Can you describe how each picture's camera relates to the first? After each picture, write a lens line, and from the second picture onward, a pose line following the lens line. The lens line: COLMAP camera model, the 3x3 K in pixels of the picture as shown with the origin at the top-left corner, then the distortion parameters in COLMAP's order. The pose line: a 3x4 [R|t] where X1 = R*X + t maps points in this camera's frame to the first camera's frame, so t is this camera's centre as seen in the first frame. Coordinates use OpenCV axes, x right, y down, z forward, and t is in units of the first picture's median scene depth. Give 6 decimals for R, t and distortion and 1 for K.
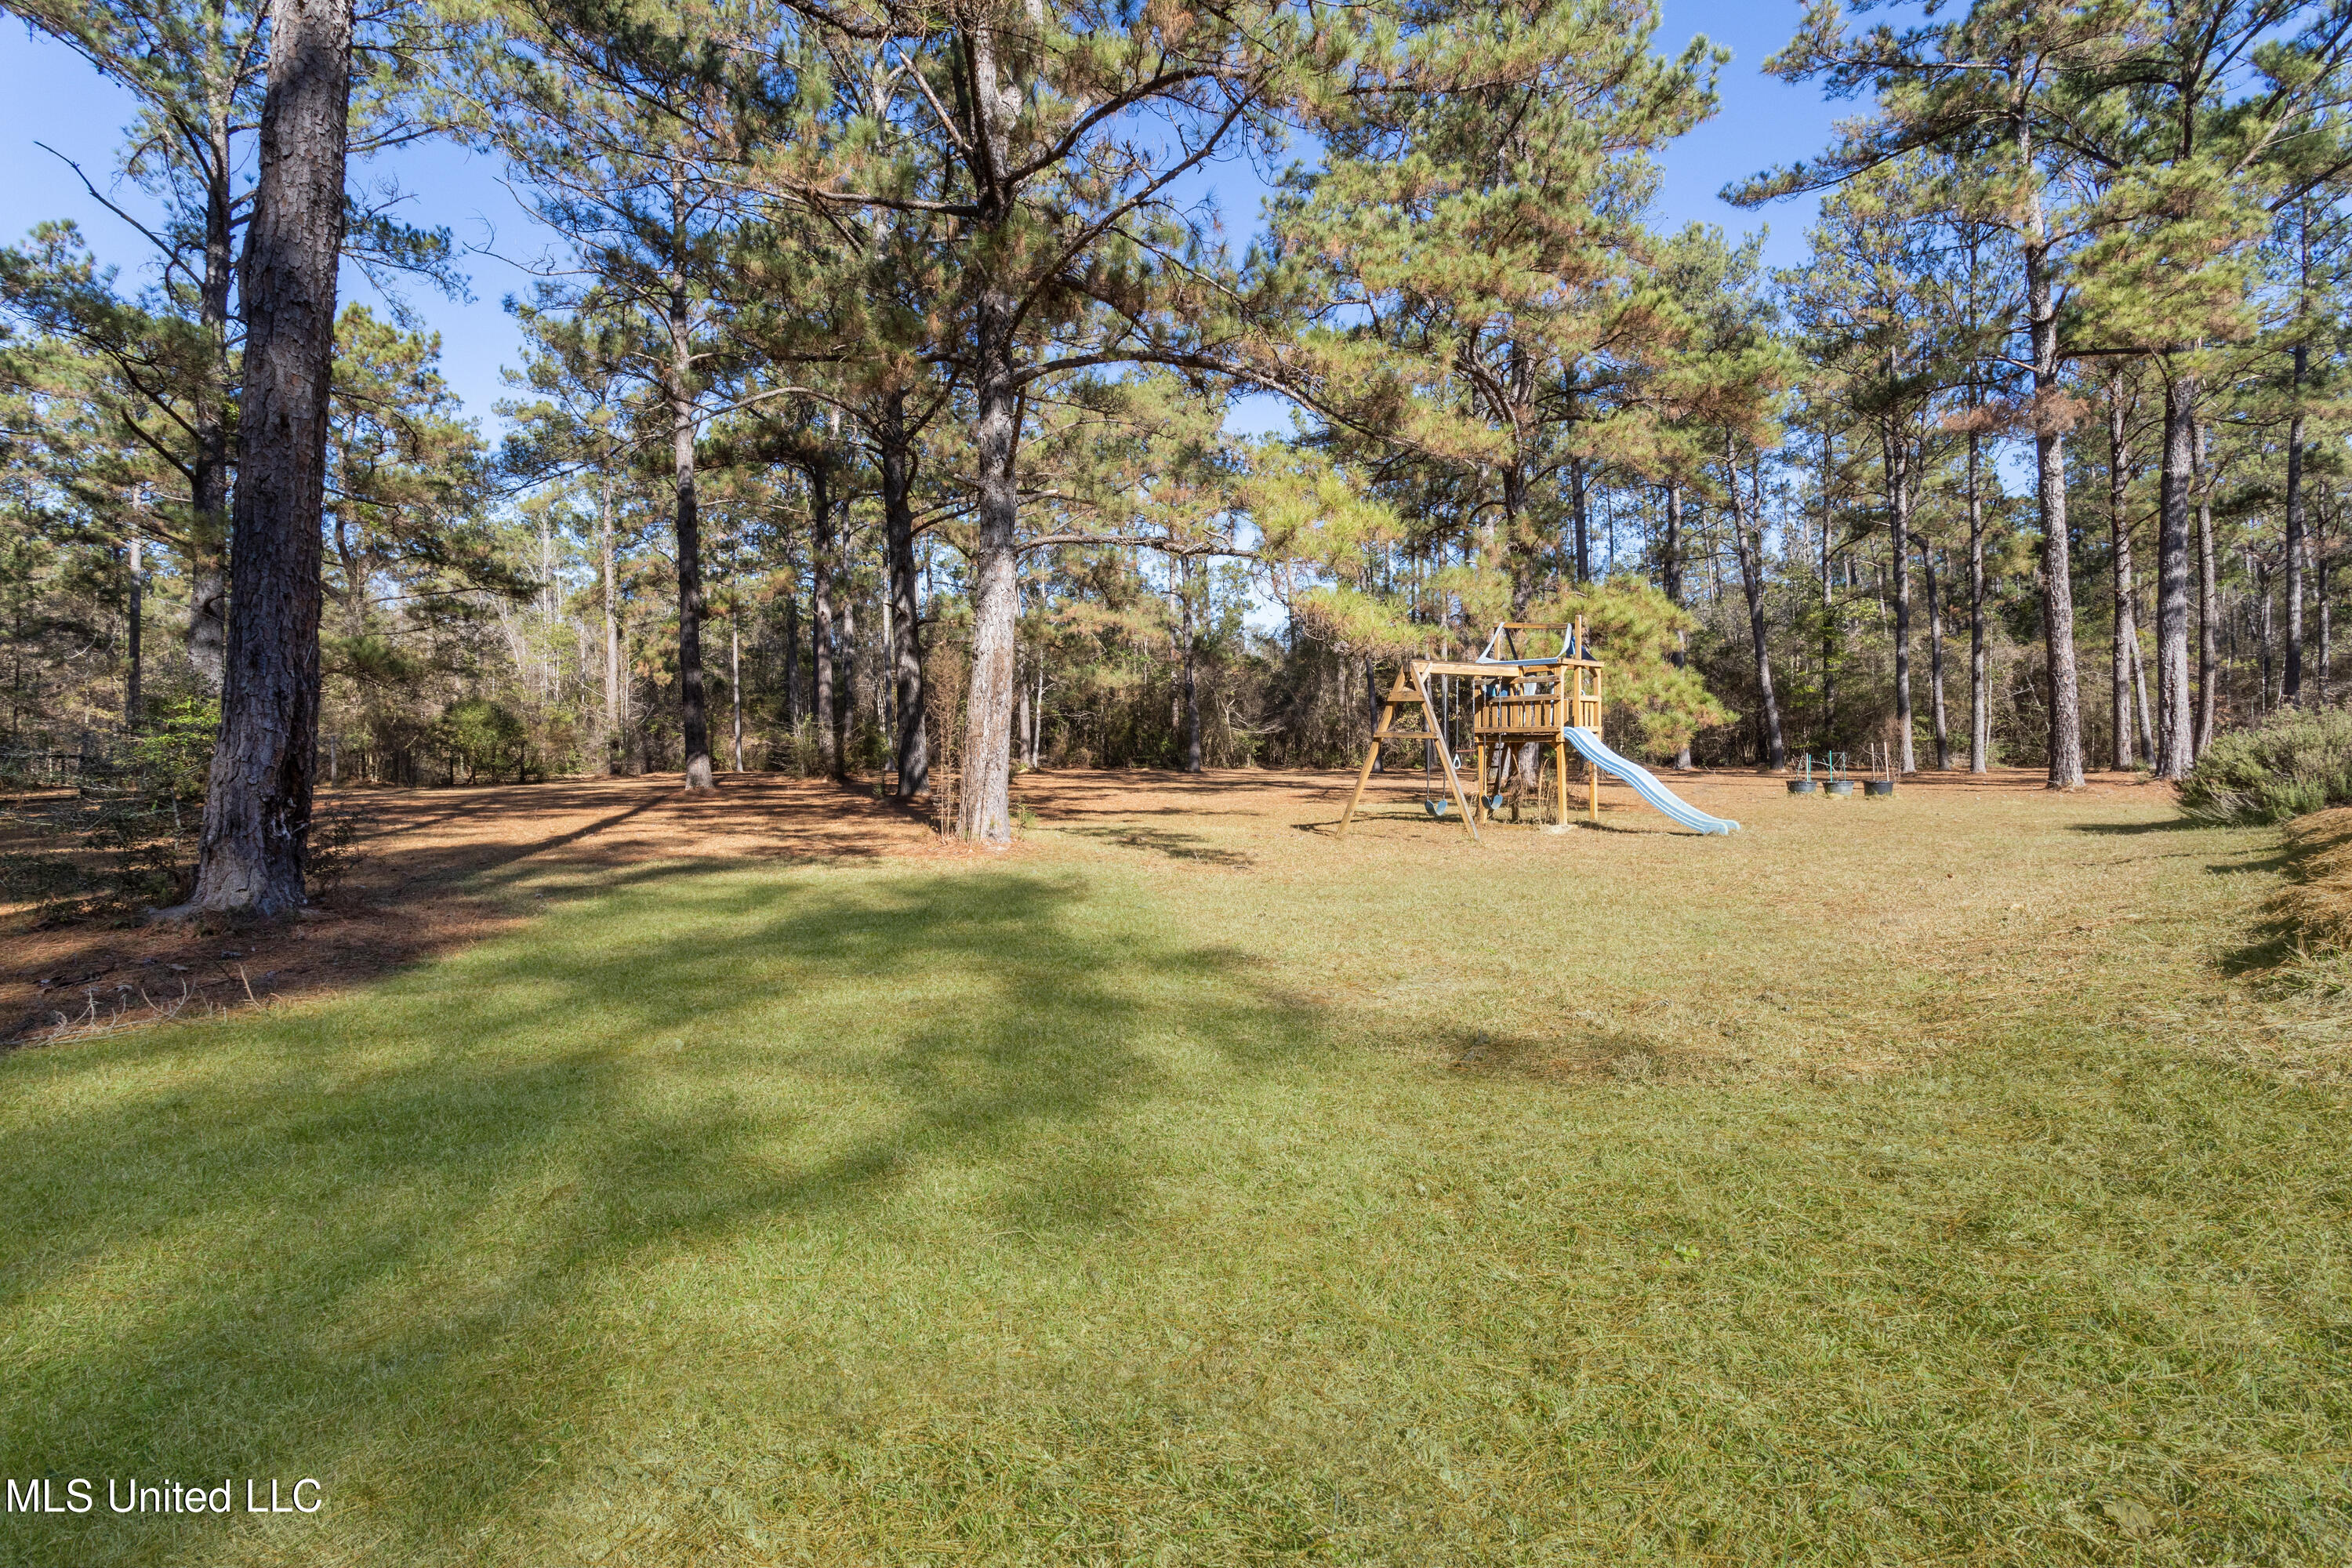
lens RADIAL K [[1175.0, 0, 1176.0], [0, 1175.0, 784.0], [0, 0, 1]] dist [-0.000151, -0.000199]
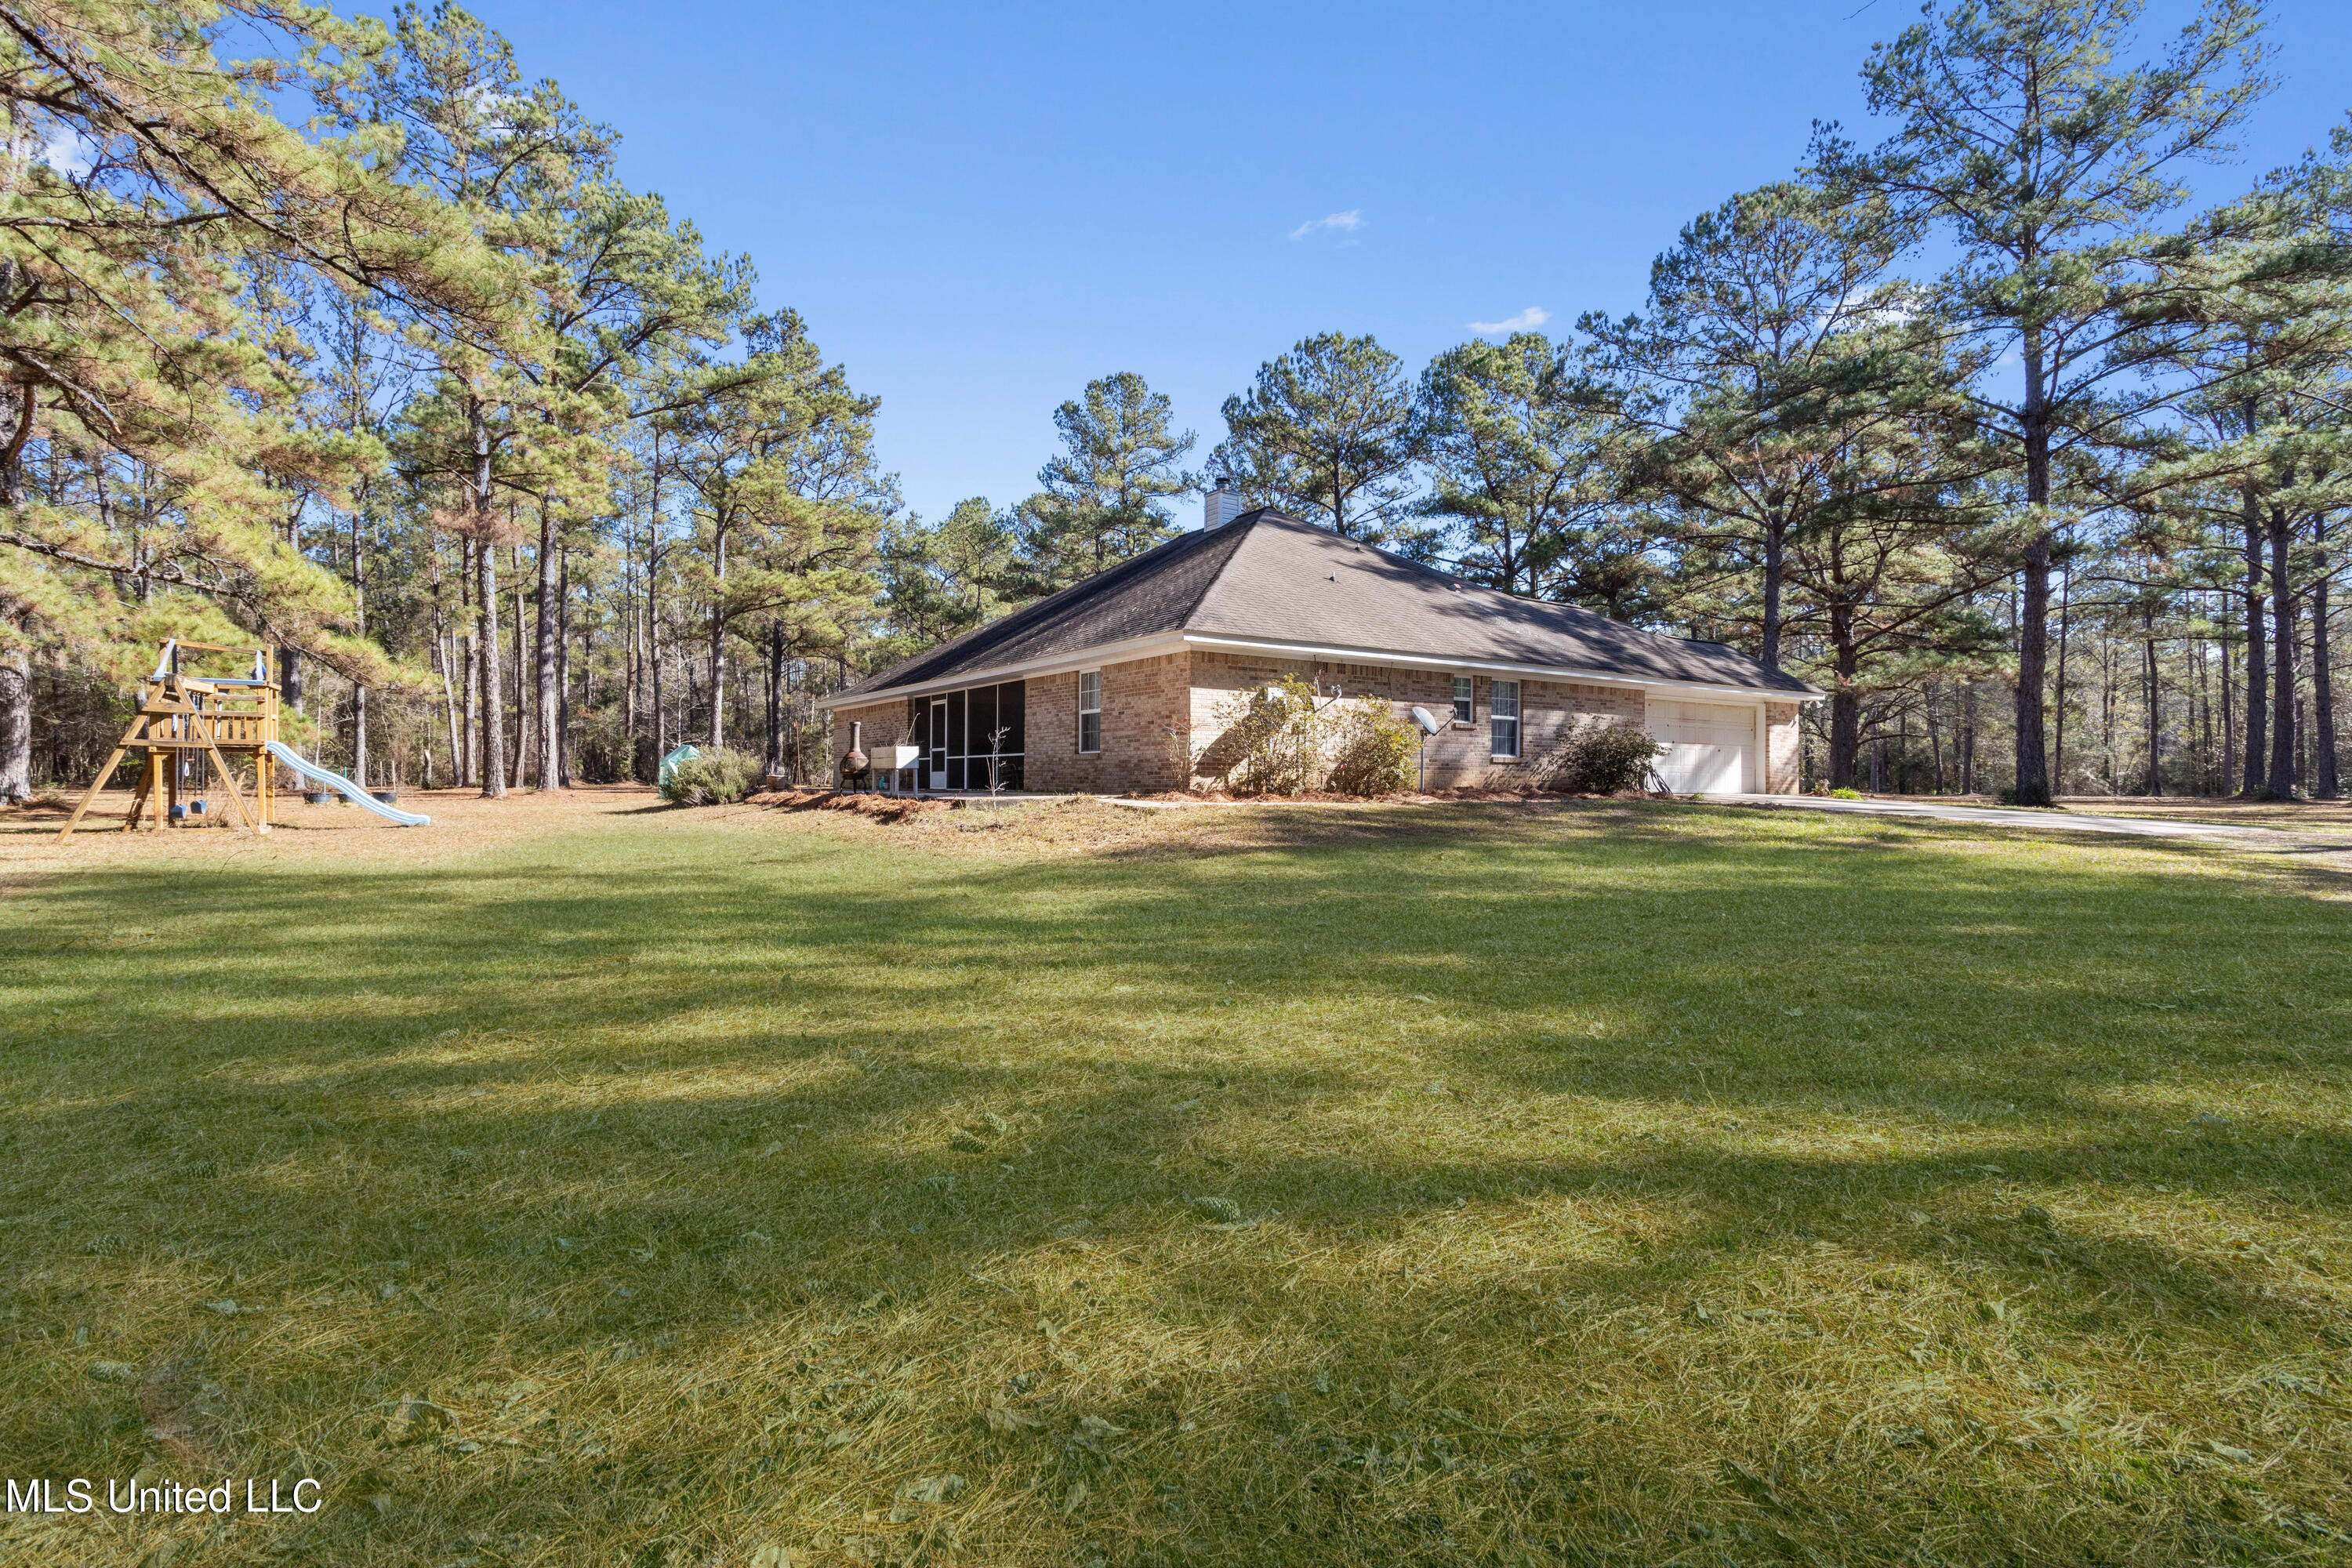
lens RADIAL K [[1175.0, 0, 1176.0], [0, 1175.0, 784.0], [0, 0, 1]] dist [-0.000151, -0.000199]
pose [[0.256609, 0.002658, 0.966512, -0.553108], [0.021101, 0.999742, -0.008352, 0.022893], [-0.966285, 0.022538, 0.256487, -0.176906]]
